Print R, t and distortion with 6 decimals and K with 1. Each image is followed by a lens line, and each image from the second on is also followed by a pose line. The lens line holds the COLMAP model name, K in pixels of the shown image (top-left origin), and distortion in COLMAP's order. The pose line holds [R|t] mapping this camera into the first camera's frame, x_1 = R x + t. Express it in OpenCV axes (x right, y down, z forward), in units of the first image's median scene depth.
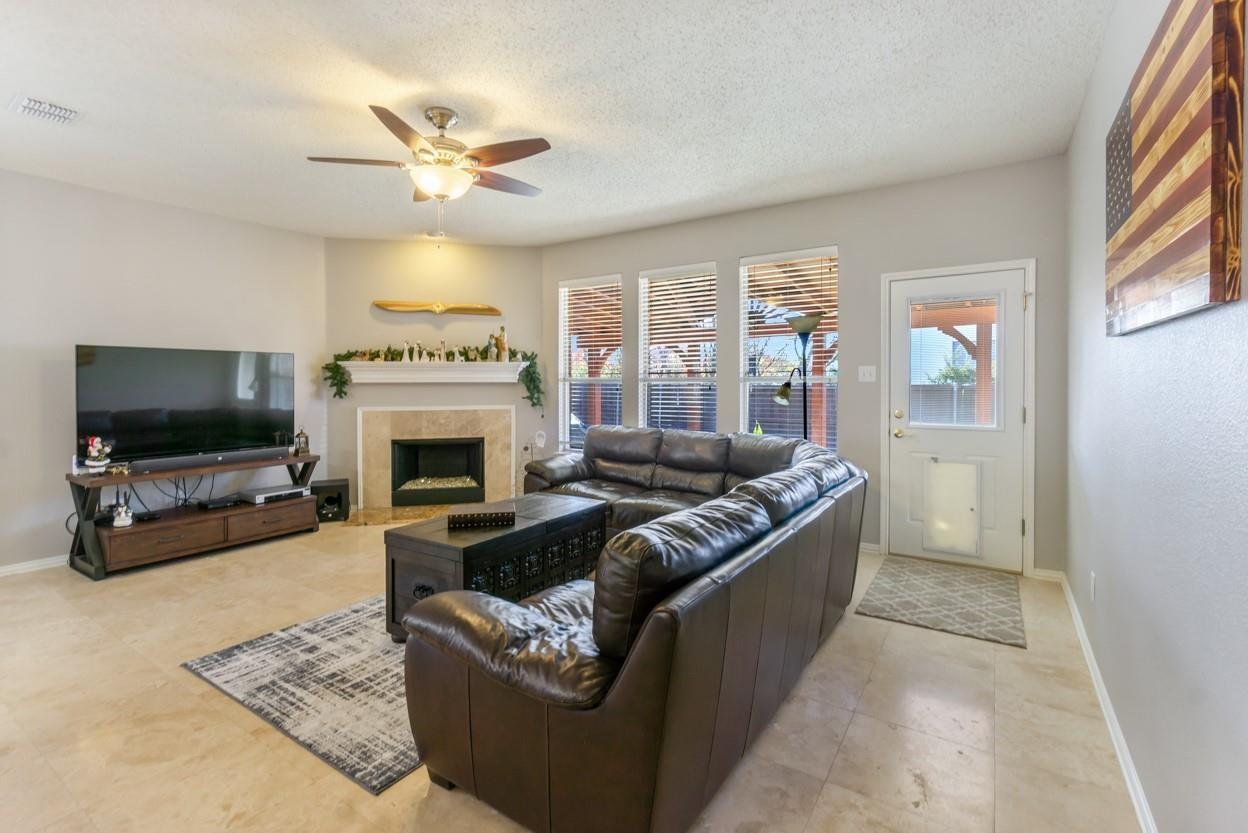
lens RADIAL K [[558.7, 0, 626.2], [0, 558.7, 387.4], [0, 0, 1]] dist [-0.003981, 0.000465]
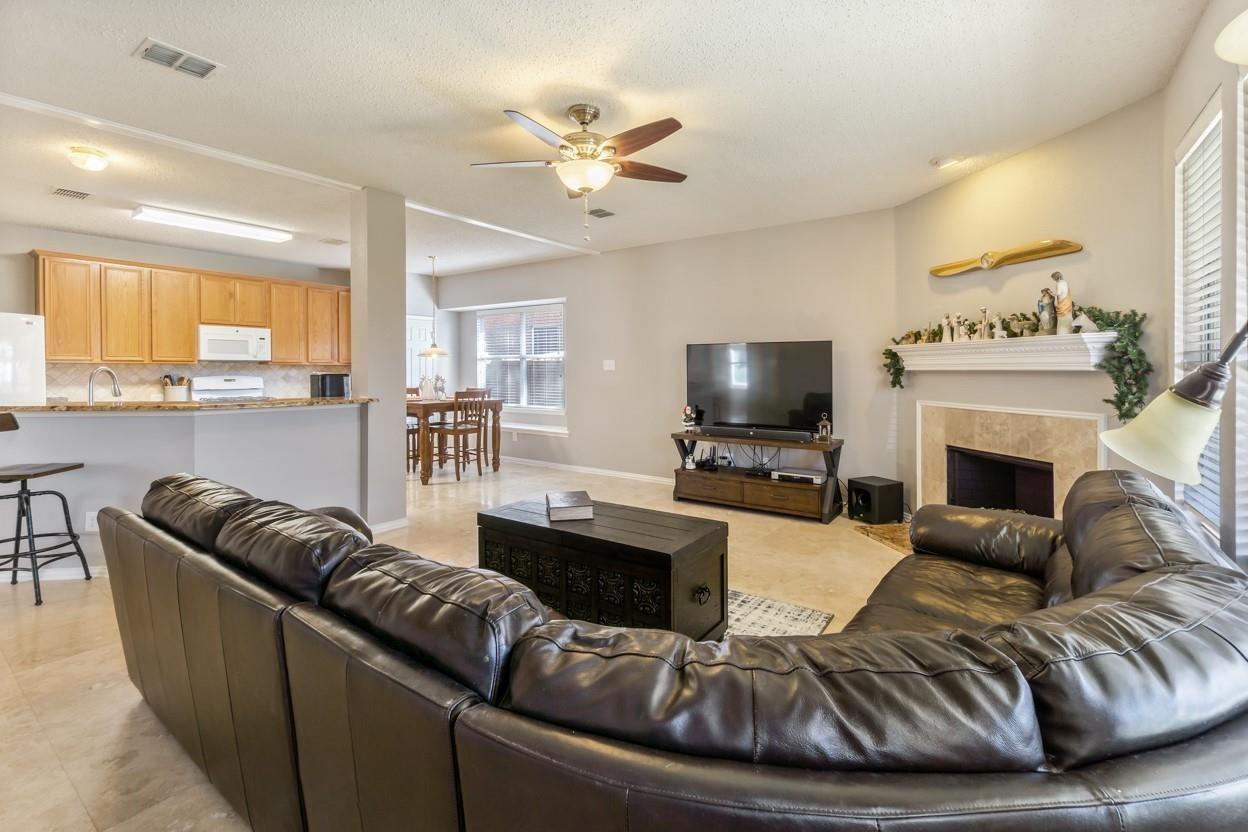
lens RADIAL K [[558.7, 0, 606.9], [0, 558.7, 369.6], [0, 0, 1]] dist [-0.003981, 0.000465]
pose [[-0.055154, 0.002716, -0.998474, 0.372484], [-0.011432, 0.999929, 0.003351, -0.006933], [0.998412, 0.011600, -0.055119, 0.581117]]
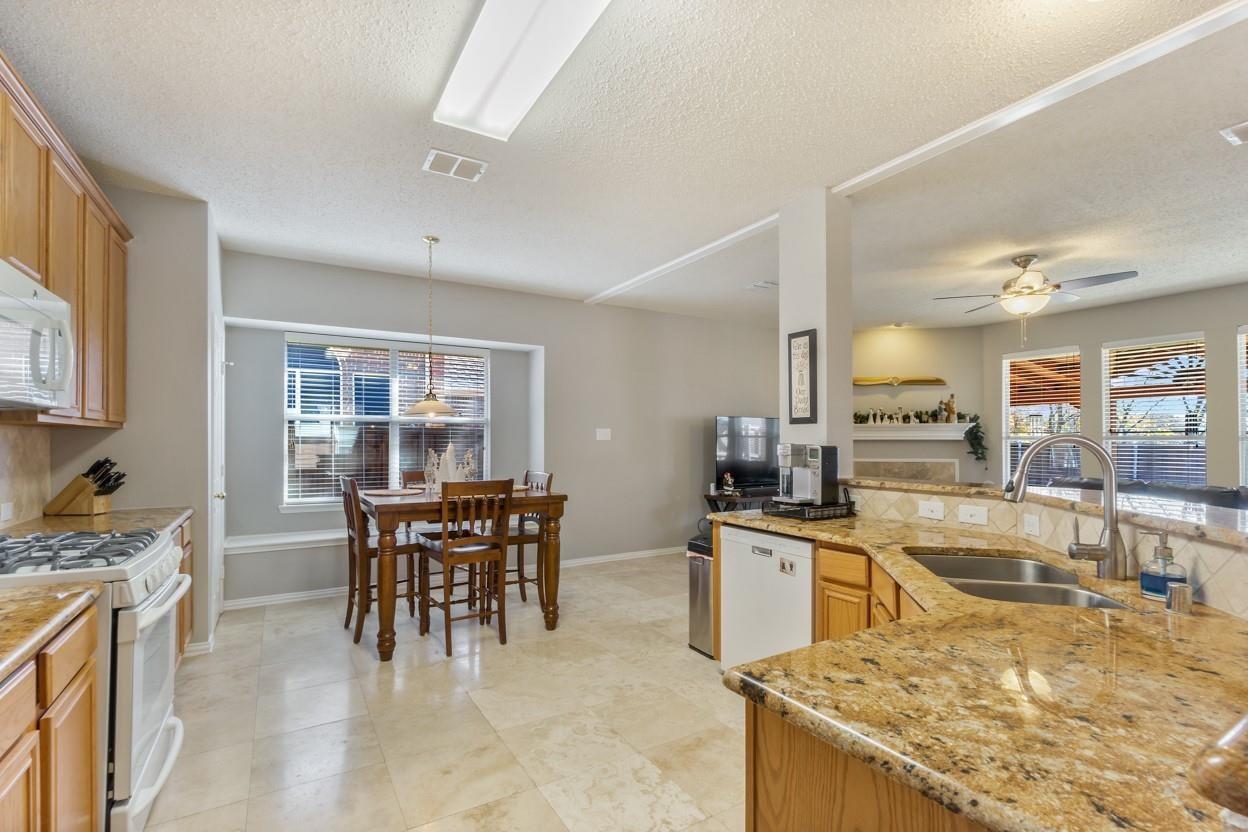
lens RADIAL K [[558.7, 0, 652.3], [0, 558.7, 440.2], [0, 0, 1]] dist [-0.003981, 0.000465]
pose [[0.905053, 0.002065, -0.425293, -0.298387], [-0.006347, 0.999942, -0.008654, 0.006500], [0.425251, 0.010532, 0.905014, -0.383150]]
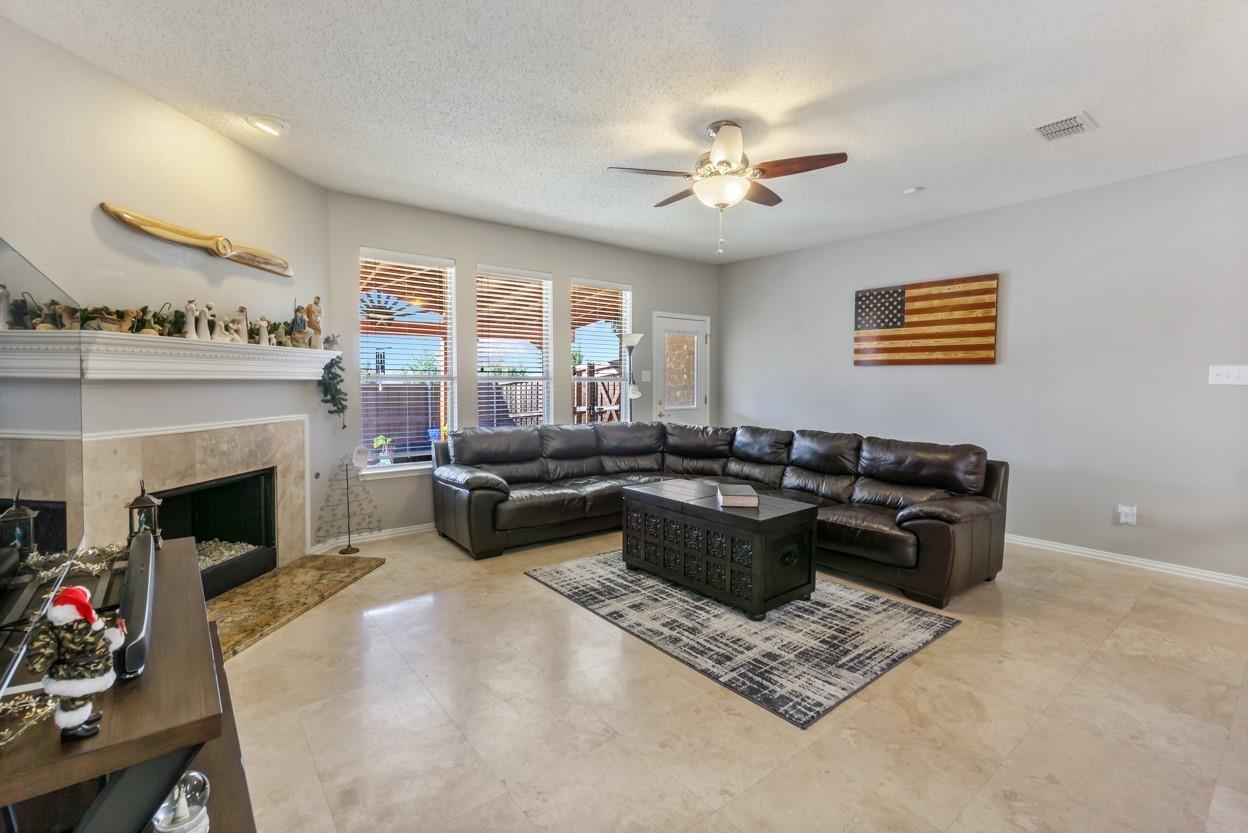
lens RADIAL K [[558.7, 0, 597.3], [0, 558.7, 399.1], [0, 0, 1]] dist [-0.003981, 0.000465]
pose [[0.332978, -0.025614, 0.942587, -0.752870], [0.006057, 0.999668, 0.025025, -0.000466], [-0.942915, -0.002624, 0.333023, 0.463319]]
